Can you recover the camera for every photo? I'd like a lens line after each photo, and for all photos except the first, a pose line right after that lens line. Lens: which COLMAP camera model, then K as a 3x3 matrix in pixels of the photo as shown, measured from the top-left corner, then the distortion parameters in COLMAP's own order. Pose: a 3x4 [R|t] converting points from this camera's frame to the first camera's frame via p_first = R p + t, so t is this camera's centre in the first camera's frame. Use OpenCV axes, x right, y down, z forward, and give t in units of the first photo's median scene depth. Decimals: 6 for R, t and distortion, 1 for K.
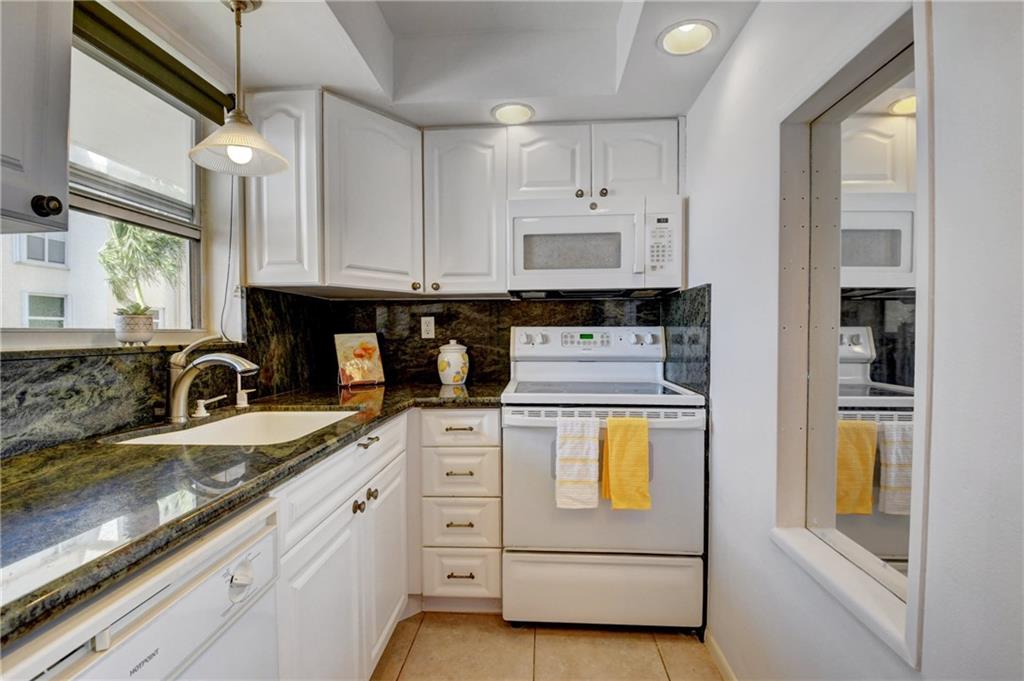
lens RADIAL K [[450.4, 0, 517.0], [0, 450.4, 343.8], [0, 0, 1]] dist [-0.000322, -0.016712]
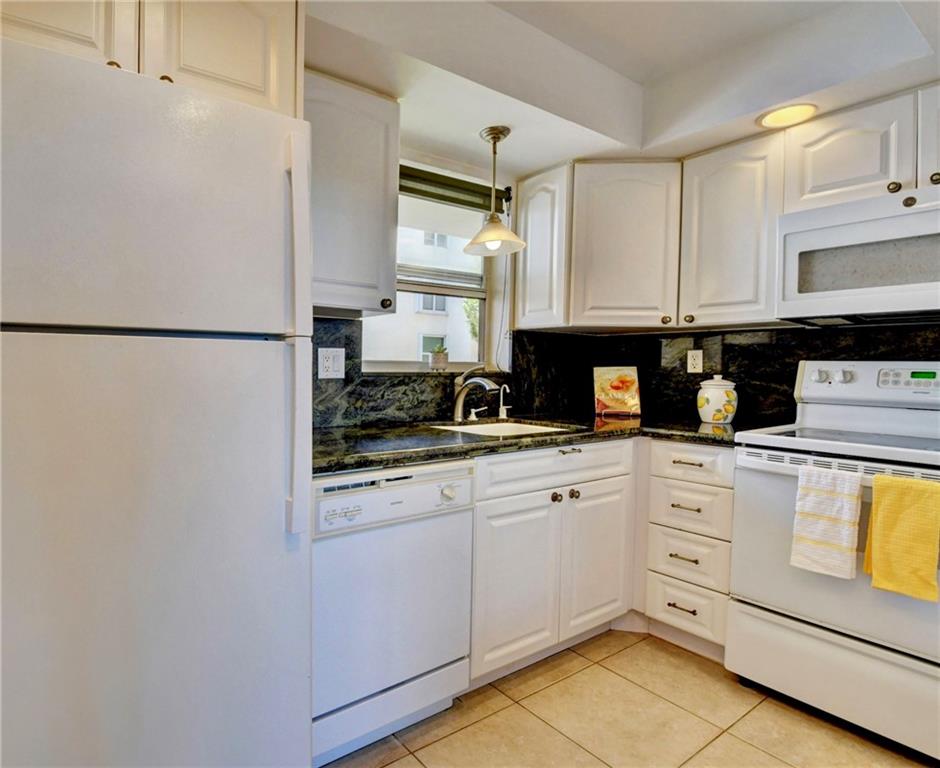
lens RADIAL K [[614.7, 0, 470.0], [0, 614.7, 384.0], [0, 0, 1]] dist [-0.058009, -0.001053]
pose [[0.691742, 0.028282, -0.721591, 0.487432], [-0.028346, 0.999526, 0.012002, 0.011003], [0.721588, 0.012152, 0.692216, -0.273029]]
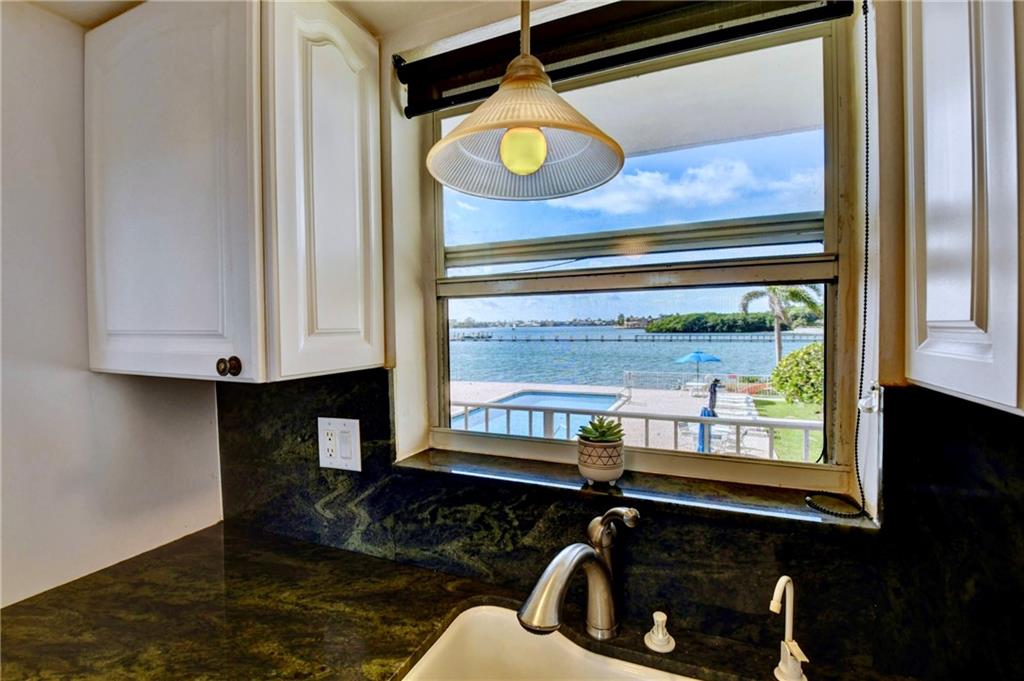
lens RADIAL K [[462.5, 0, 496.3], [0, 462.5, 340.3], [0, 0, 1]] dist [-0.001880, -0.000299]
pose [[-0.361518, 0.026250, -0.931996, -0.086156], [-0.014221, 0.999332, 0.033663, -0.132688], [0.932257, 0.025424, -0.360903, 0.632122]]
